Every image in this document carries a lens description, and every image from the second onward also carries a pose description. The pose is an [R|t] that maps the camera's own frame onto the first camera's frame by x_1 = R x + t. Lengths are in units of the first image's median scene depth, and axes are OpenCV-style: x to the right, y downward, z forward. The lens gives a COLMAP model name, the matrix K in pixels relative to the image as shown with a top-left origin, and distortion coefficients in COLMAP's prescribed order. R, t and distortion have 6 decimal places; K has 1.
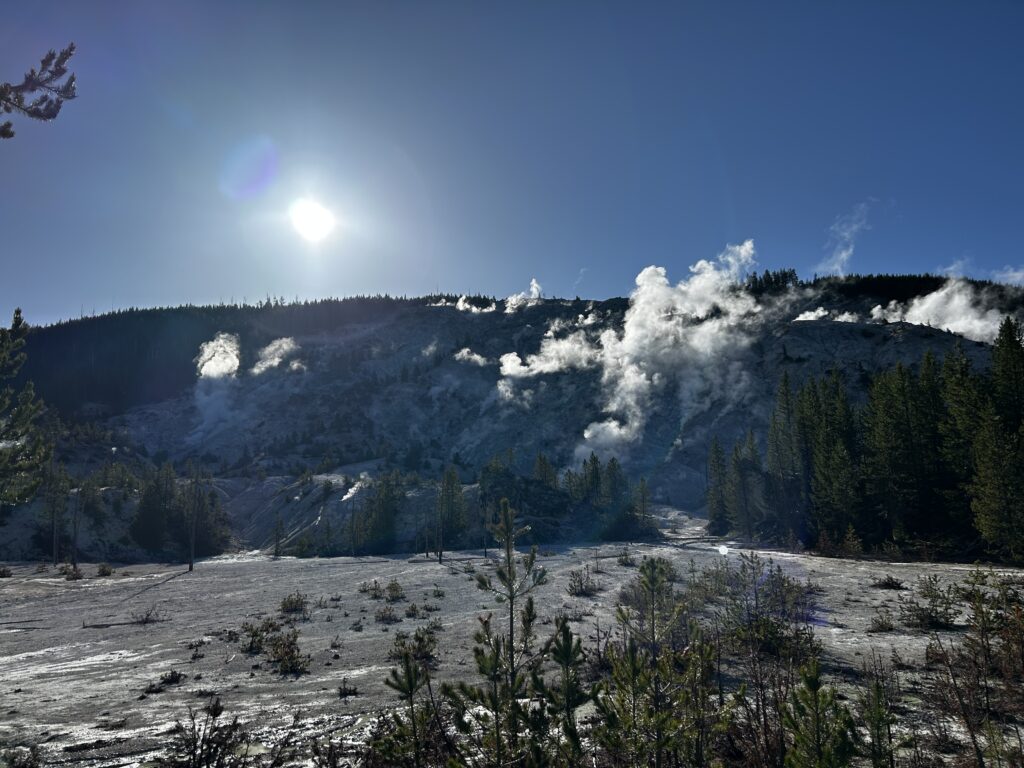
lens RADIAL K [[770.8, 0, 517.3], [0, 770.8, 385.1], [0, 0, 1]] dist [0.110117, -0.238455]
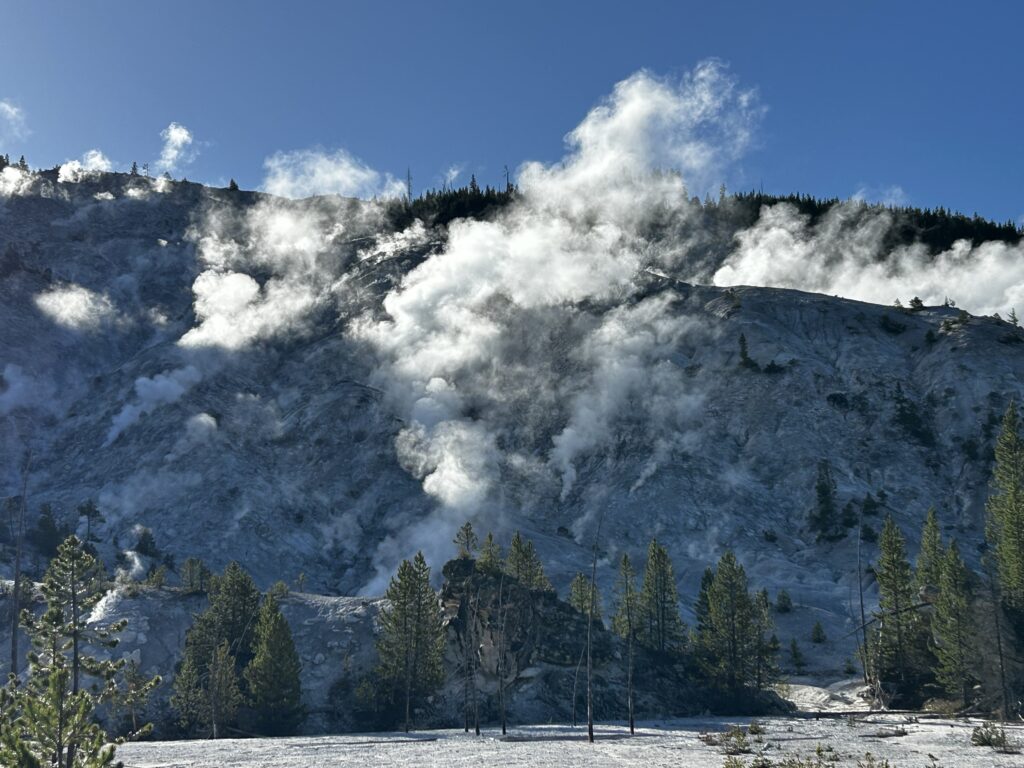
lens RADIAL K [[1790.5, 0, 512.0], [0, 1790.5, 384.0], [0, 0, 1]] dist [0.177193, -0.136588]
pose [[0.953405, 0.069575, 0.293561, -0.176080], [-0.068797, 0.997546, -0.012989, 0.004193], [-0.293745, -0.007813, 0.955852, -0.042830]]
